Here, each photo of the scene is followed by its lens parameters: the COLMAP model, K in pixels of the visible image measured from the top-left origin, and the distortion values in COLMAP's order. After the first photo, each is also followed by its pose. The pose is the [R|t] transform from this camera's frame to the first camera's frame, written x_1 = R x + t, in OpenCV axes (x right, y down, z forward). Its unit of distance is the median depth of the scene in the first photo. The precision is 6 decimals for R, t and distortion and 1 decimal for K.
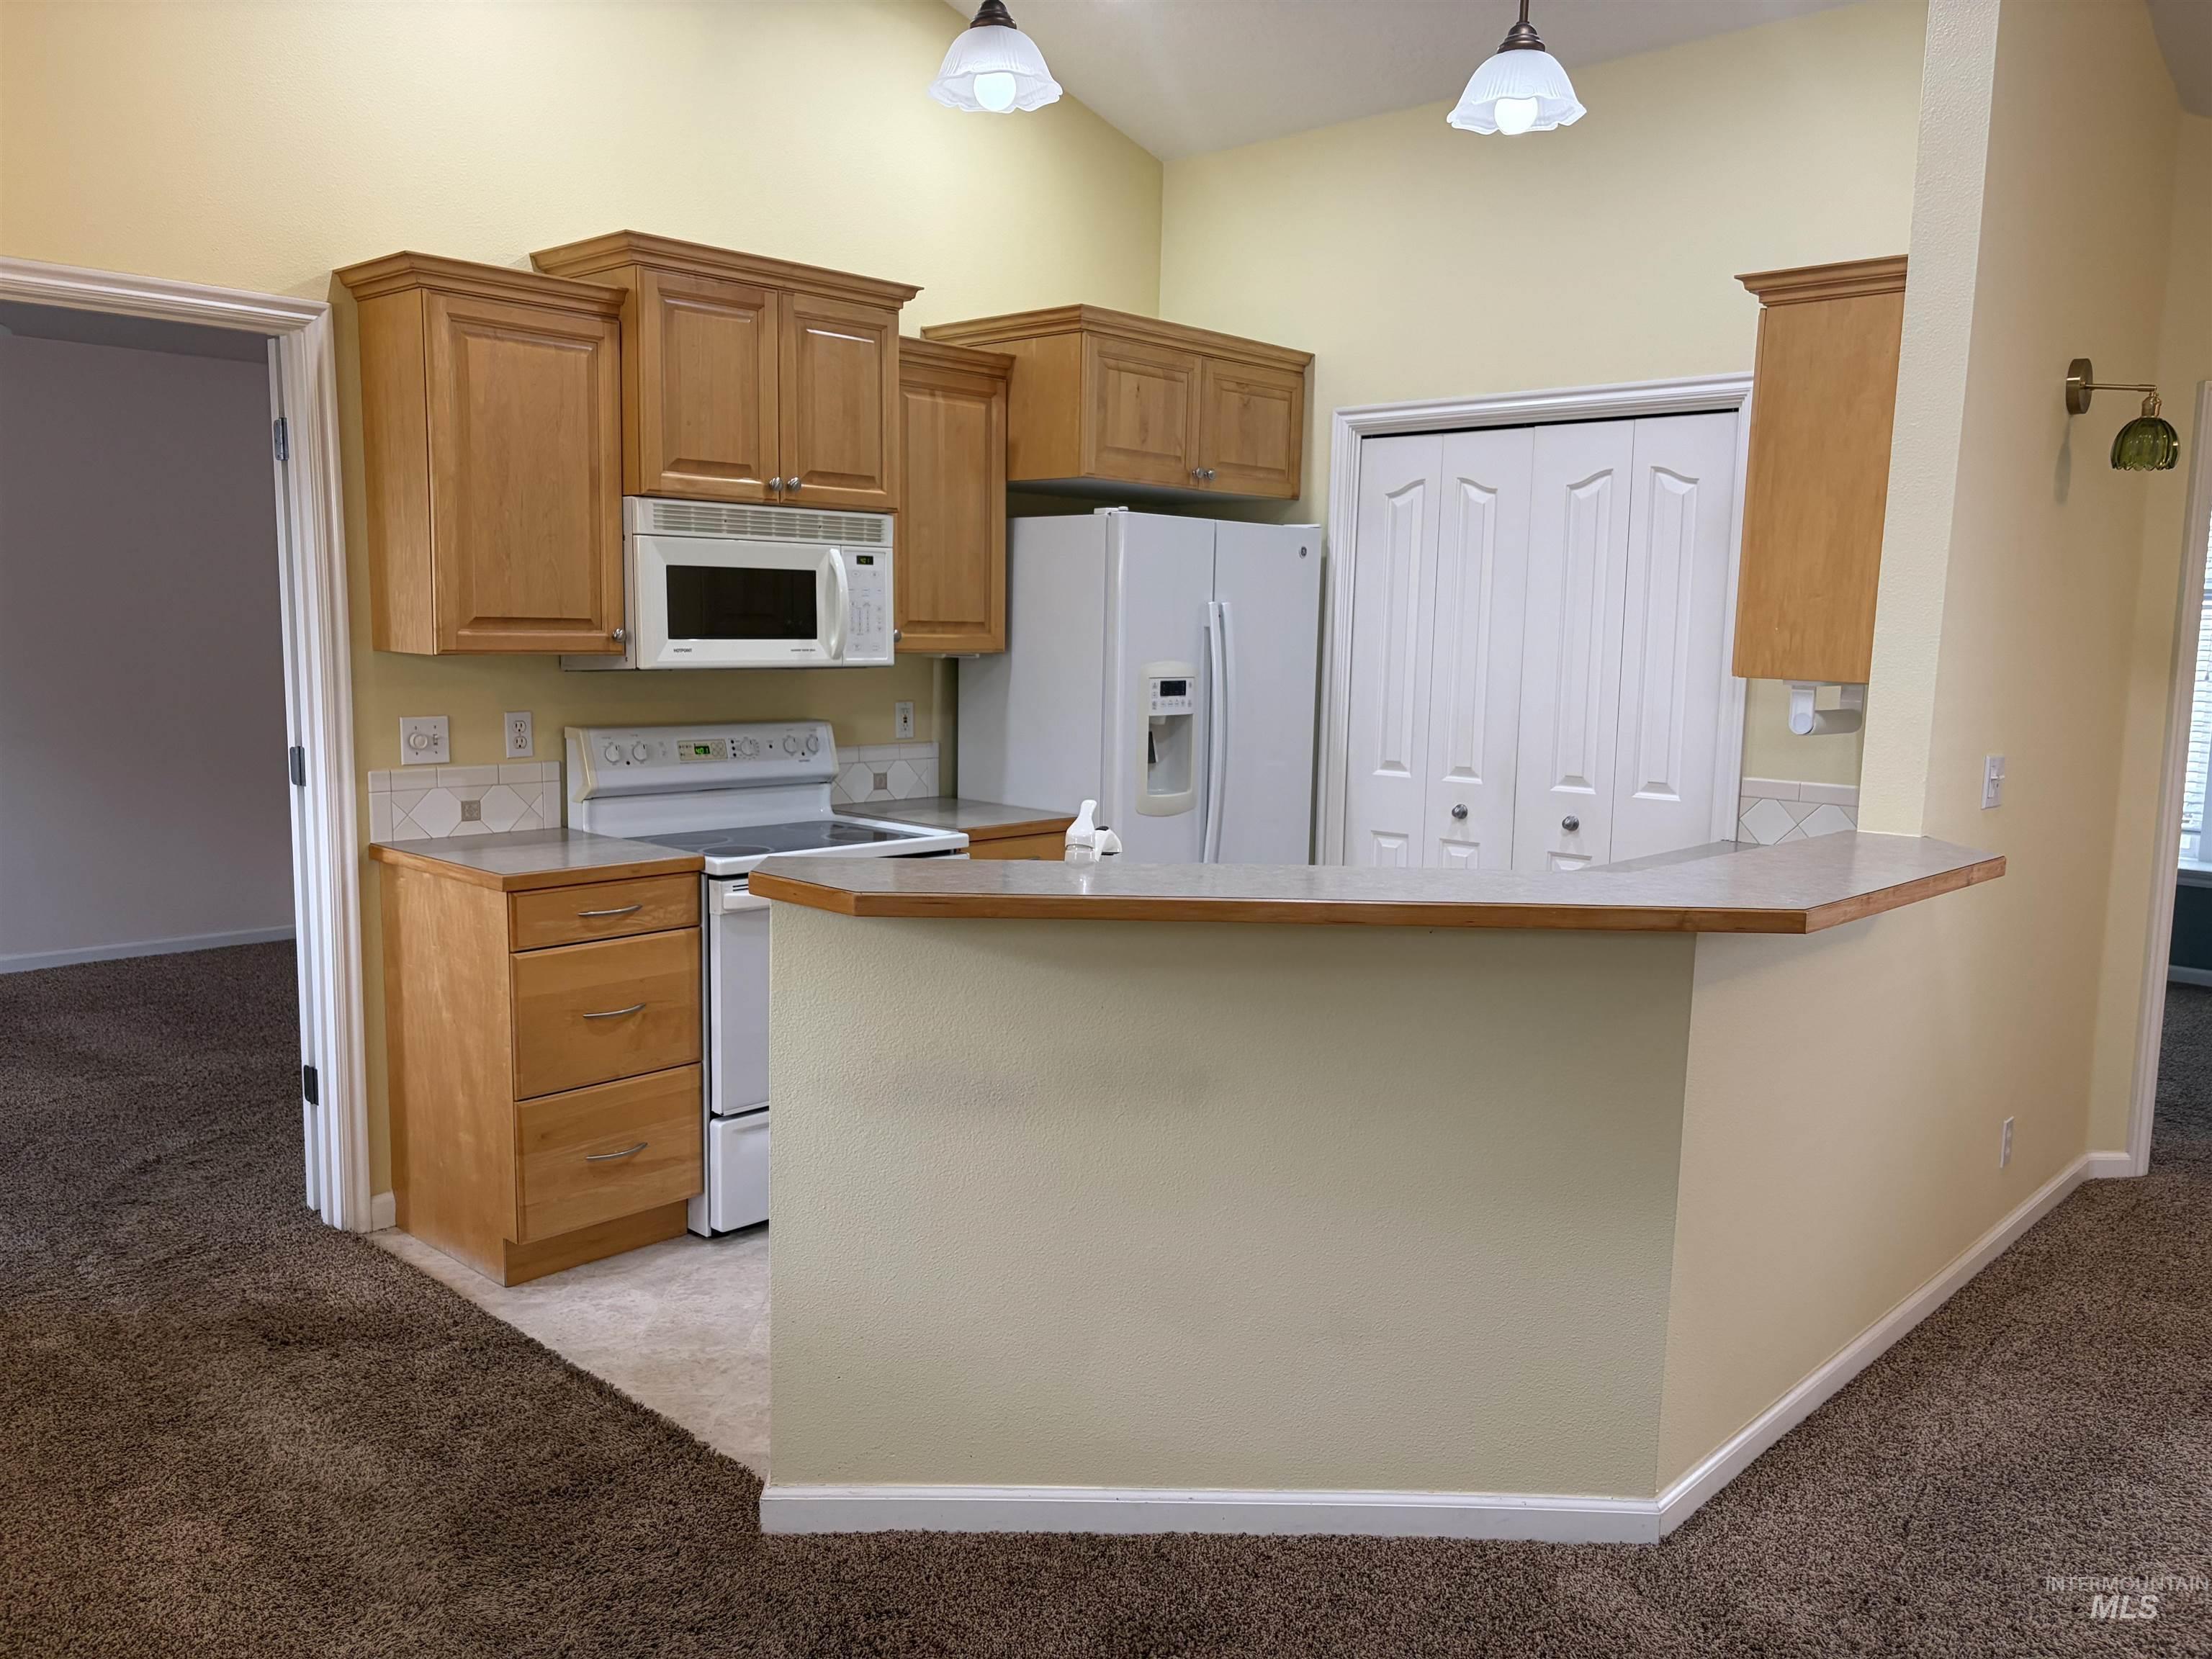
lens RADIAL K [[1654.7, 0, 1106.0], [0, 1654.7, 829.5], [0, 0, 1]] dist [0.085525, -0.125353]
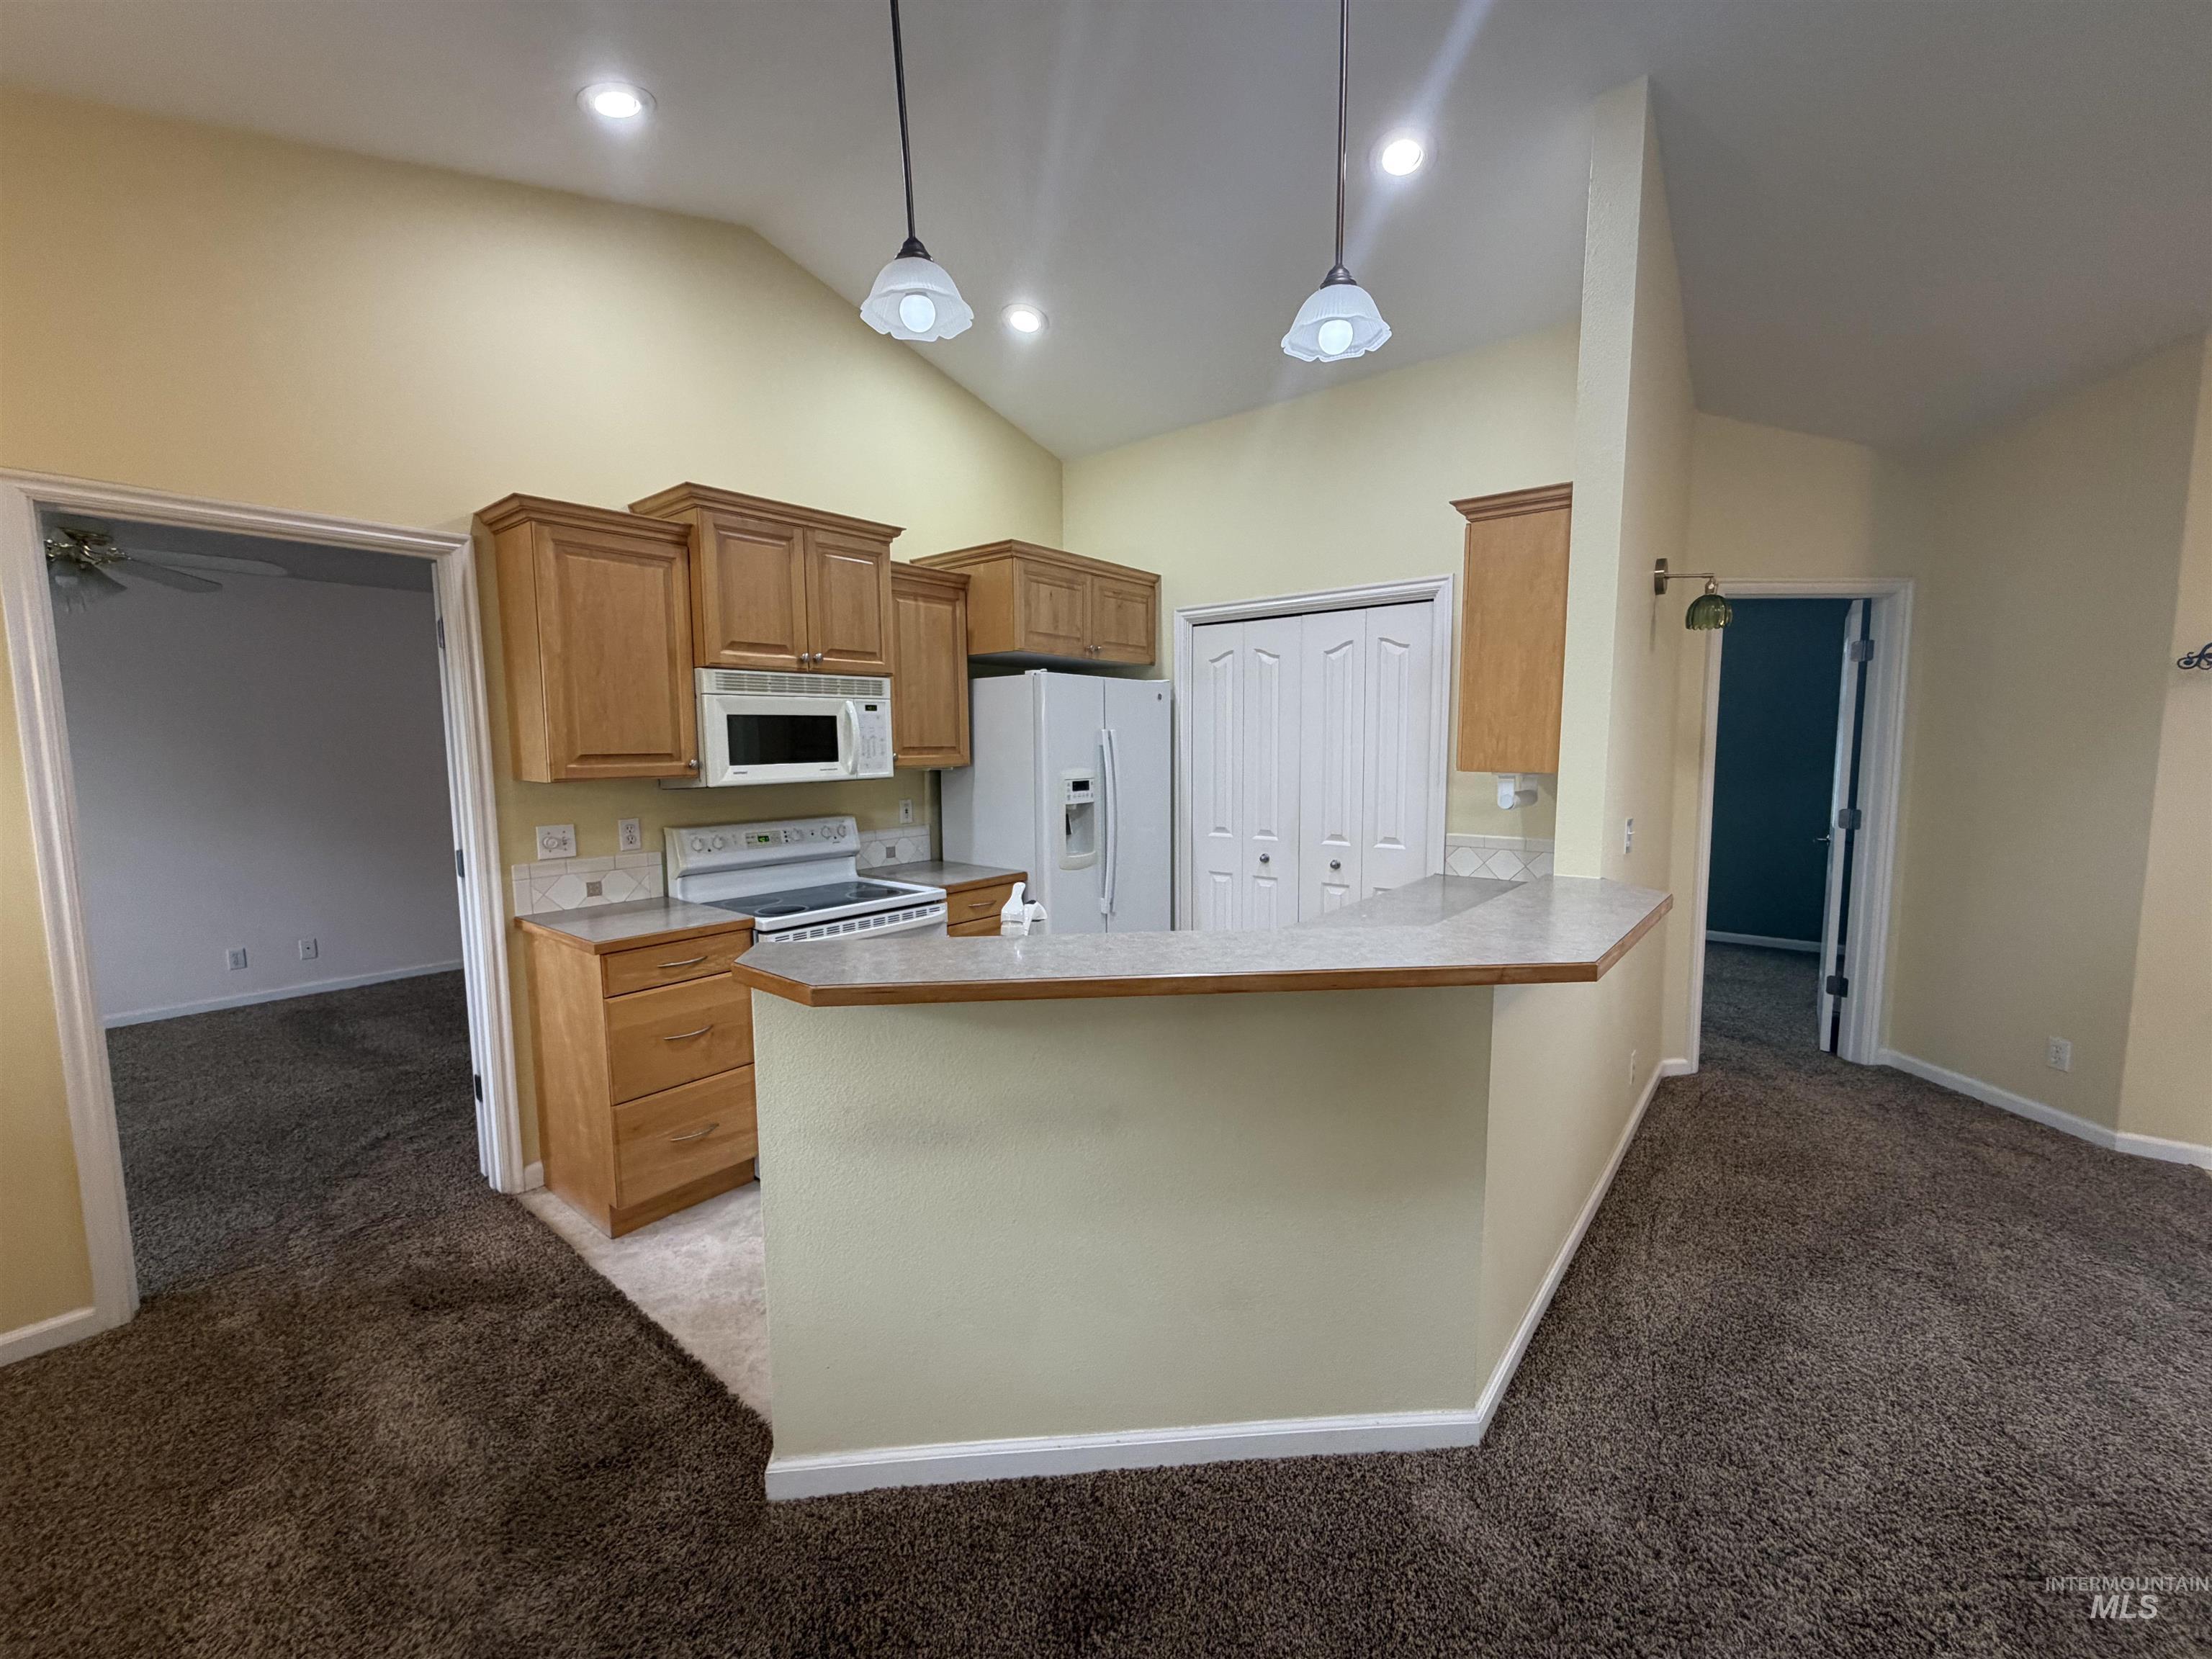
lens RADIAL K [[889.7, 0, 1106.0], [0, 889.7, 829.5], [0, 0, 1]] dist [0.001291, -0.000074]
pose [[0.997097, -0.034095, 0.068089, 0.008277], [0.035986, 0.998995, -0.026734, -0.027764], [-0.067109, 0.029106, 0.997321, 0.221142]]
